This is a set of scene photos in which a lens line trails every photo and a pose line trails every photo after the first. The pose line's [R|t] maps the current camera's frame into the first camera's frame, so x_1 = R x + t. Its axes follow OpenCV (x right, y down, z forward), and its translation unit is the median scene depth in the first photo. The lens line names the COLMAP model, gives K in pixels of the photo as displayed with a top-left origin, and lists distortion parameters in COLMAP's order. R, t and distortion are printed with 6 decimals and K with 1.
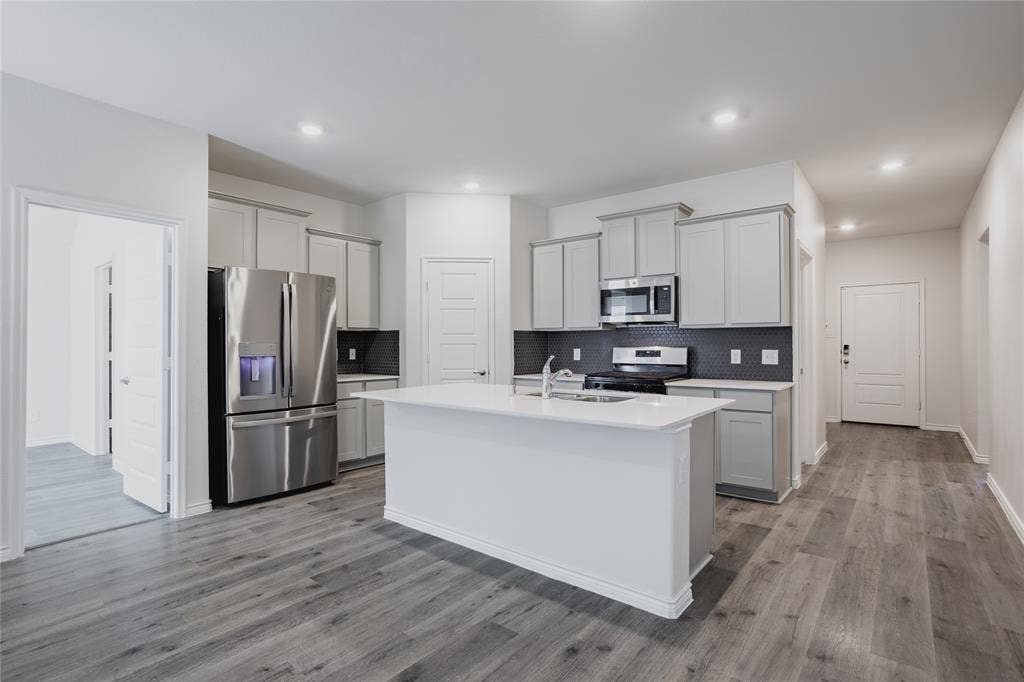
lens RADIAL K [[498.4, 0, 502.2], [0, 498.4, 342.1], [0, 0, 1]] dist [-0.029091, 0.009817]
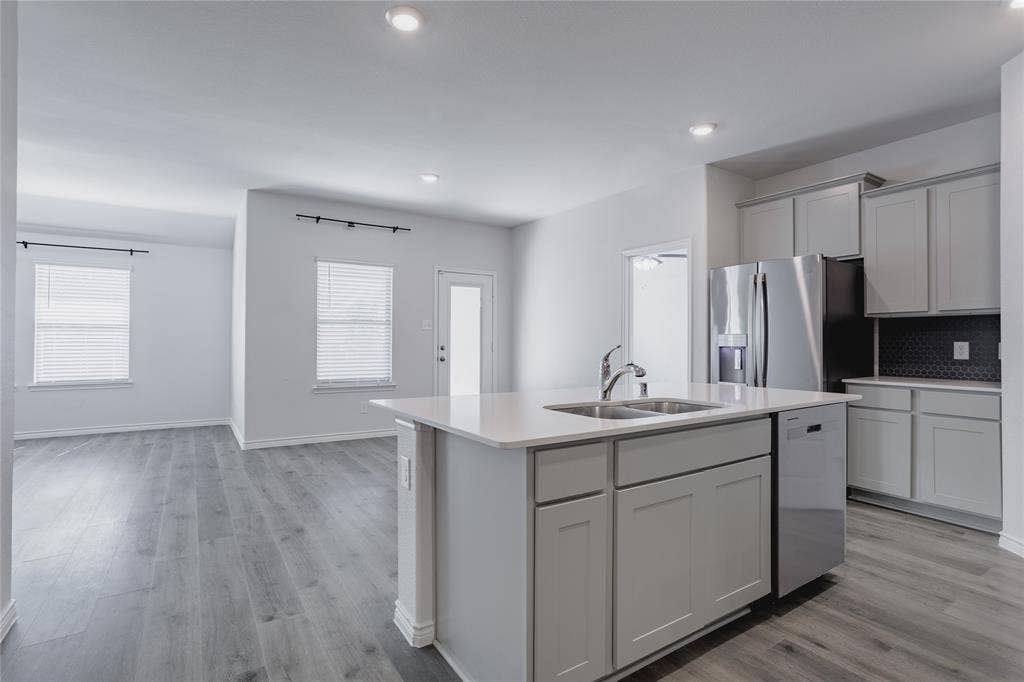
lens RADIAL K [[498.4, 0, 509.3], [0, 498.4, 333.5], [0, 0, 1]] dist [-0.029091, 0.009817]
pose [[-0.297551, -0.013433, -0.954611, 0.589765], [-0.003915, 0.999910, -0.012850, 0.015967], [0.954698, -0.000087, -0.297576, 0.738477]]
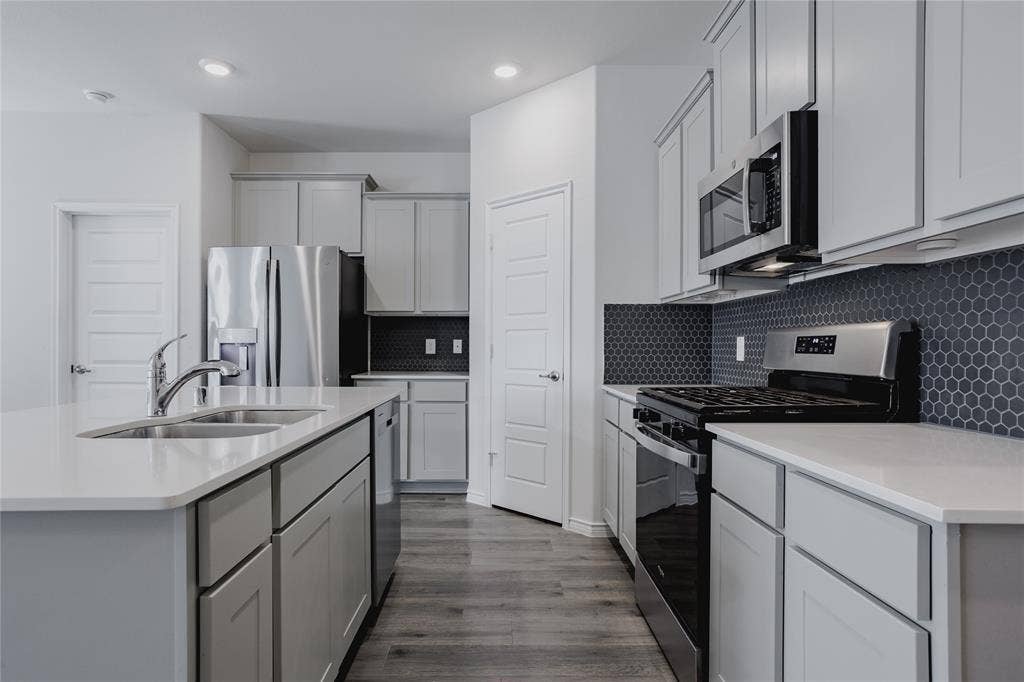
lens RADIAL K [[559.9, 0, 494.4], [0, 559.9, 350.1], [0, 0, 1]] dist [-0.027829, -0.000609]
pose [[0.653397, 0.010264, -0.756946, 0.501089], [-0.006634, 0.999947, 0.007833, 0.028442], [0.756987, -0.000097, 0.653430, 0.596342]]
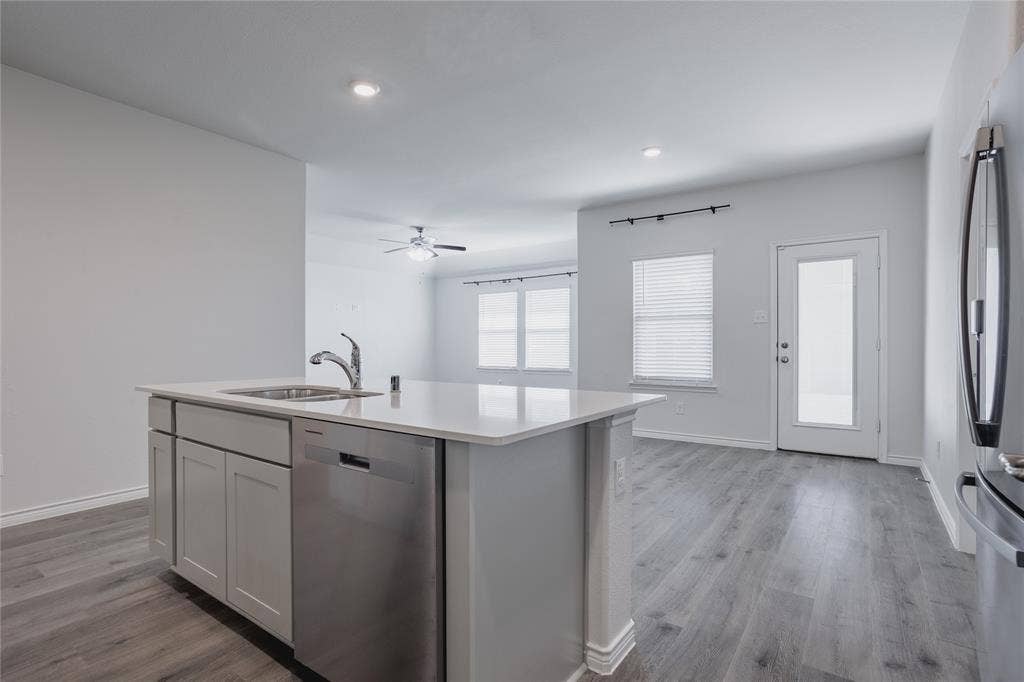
lens RADIAL K [[498.4, 0, 509.5], [0, 498.4, 344.8], [0, 0, 1]] dist [-0.029091, 0.009817]
pose [[-0.997501, 0.003583, -0.070556, -0.059196], [0.003343, 0.999988, 0.003512, 0.033193], [0.070568, 0.003267, -0.997502, 1.197230]]
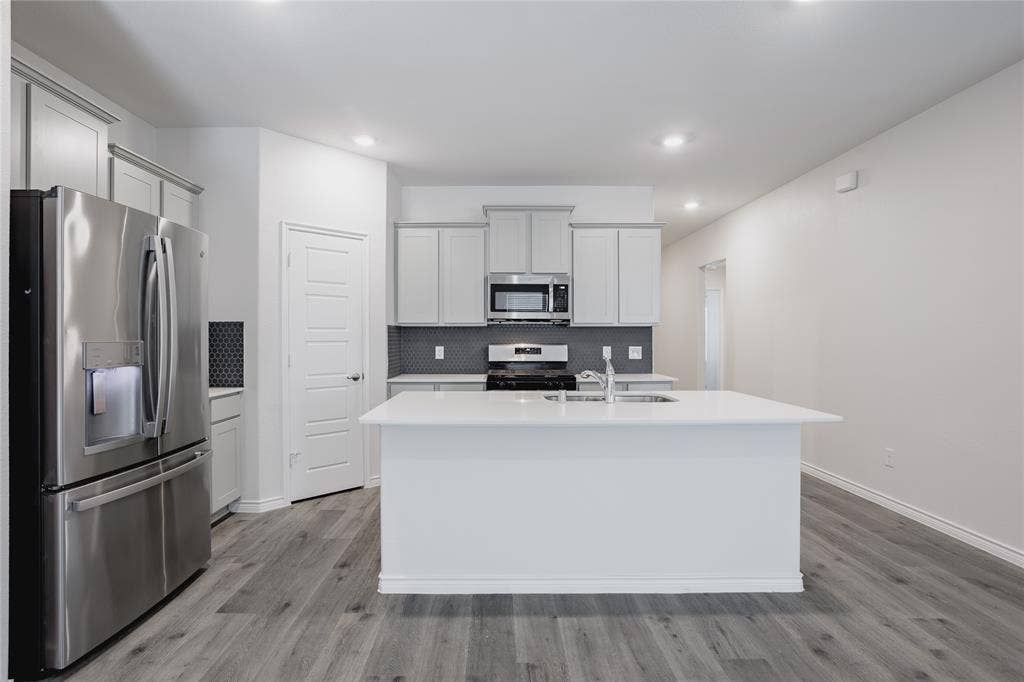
lens RADIAL K [[498.4, 0, 493.4], [0, 498.4, 344.2], [0, 0, 1]] dist [-0.029091, 0.009817]
pose [[0.772774, -0.004704, 0.634664, -0.440291], [-0.001930, 0.999950, 0.009762, -0.000131], [-0.634678, -0.008769, 0.772727, 0.295454]]
